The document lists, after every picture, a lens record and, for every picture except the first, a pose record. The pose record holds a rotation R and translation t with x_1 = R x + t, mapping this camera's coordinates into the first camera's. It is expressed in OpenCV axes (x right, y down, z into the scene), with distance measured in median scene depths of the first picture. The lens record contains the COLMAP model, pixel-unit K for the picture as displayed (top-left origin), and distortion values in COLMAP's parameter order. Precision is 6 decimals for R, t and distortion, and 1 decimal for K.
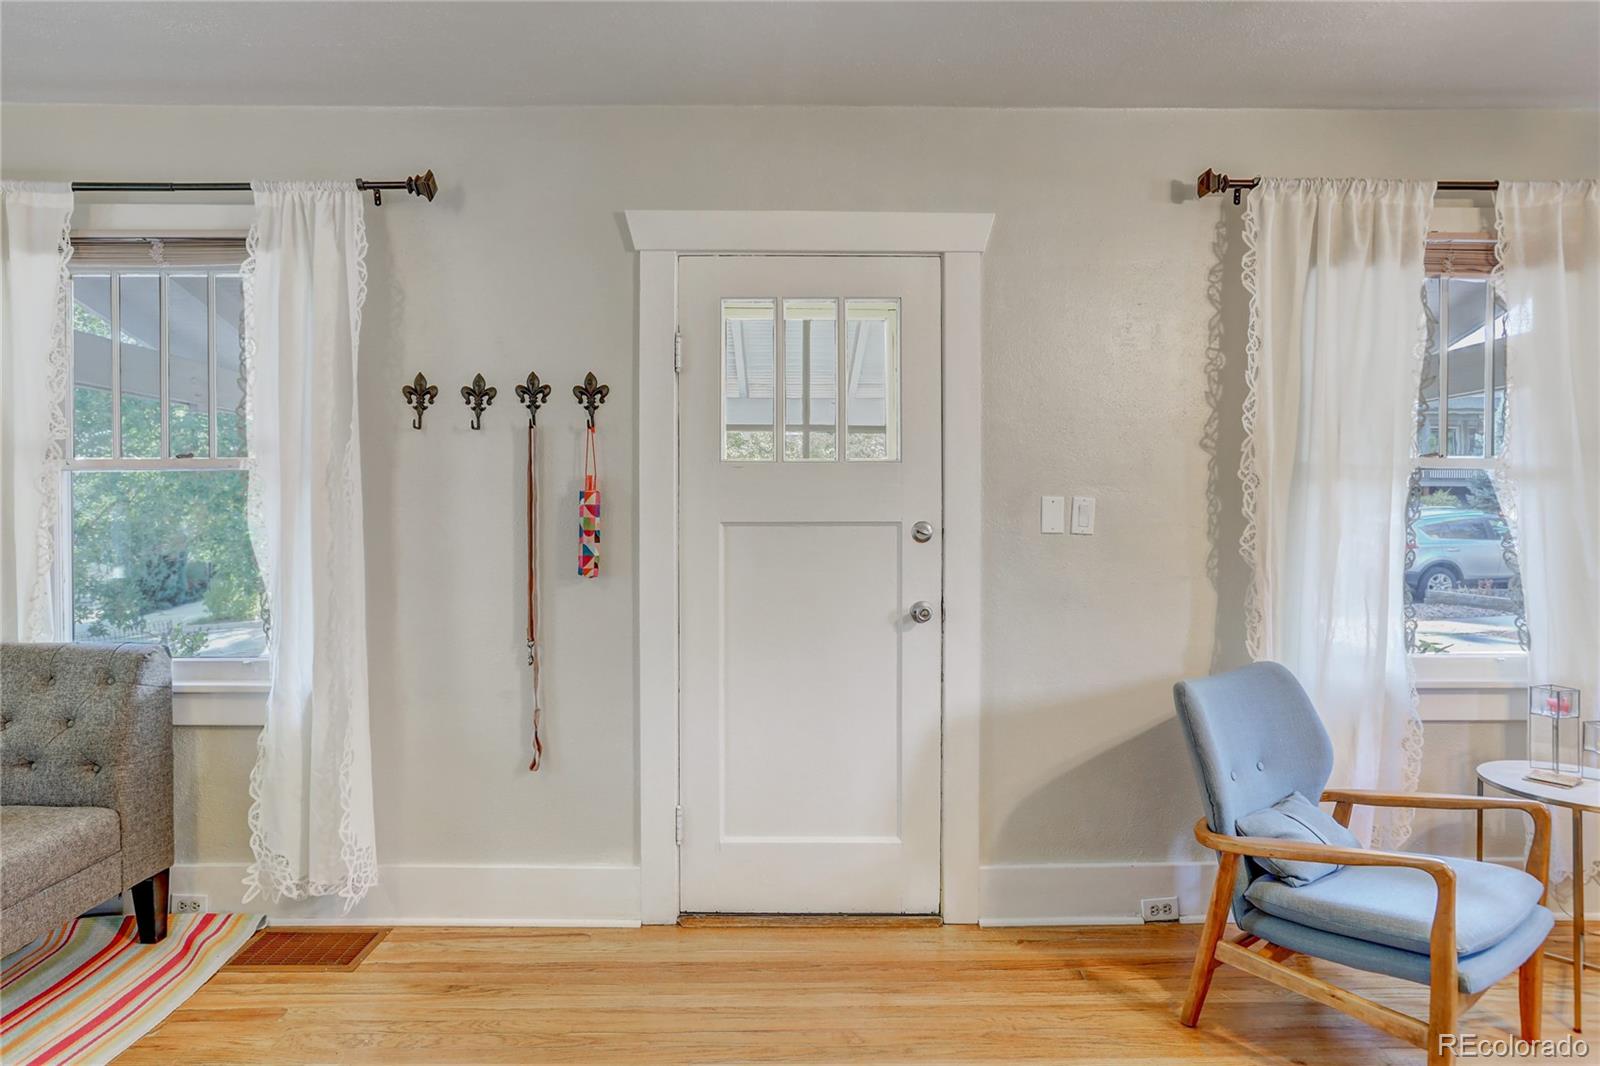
lens RADIAL K [[900.3, 0, 787.5], [0, 900.3, 514.6], [0, 0, 1]] dist [-0.035079, 0.018276]
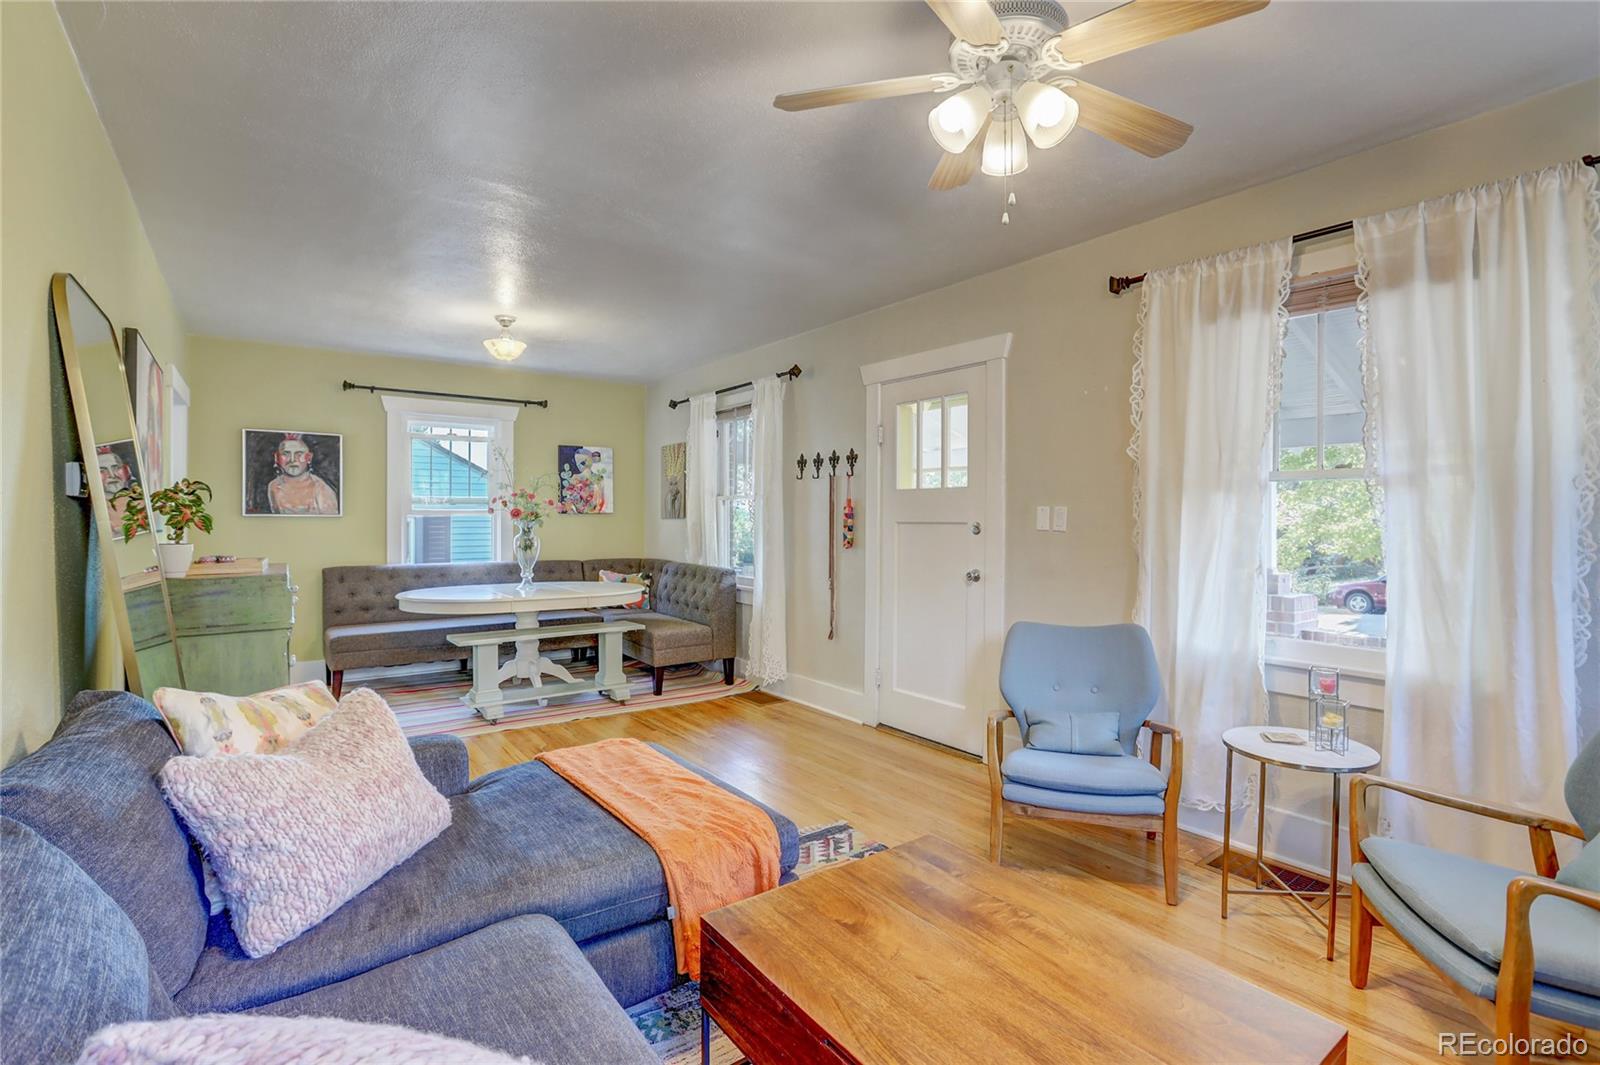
lens RADIAL K [[748.1, 0, 783.3], [0, 748.1, 533.2], [0, 0, 1]] dist [-0.044358, 0.014408]
pose [[0.575135, 0.019048, -0.817837, 1.112322], [-0.012550, 0.999817, 0.014461, 0.012526], [0.817962, 0.001947, 0.575269, -0.108270]]
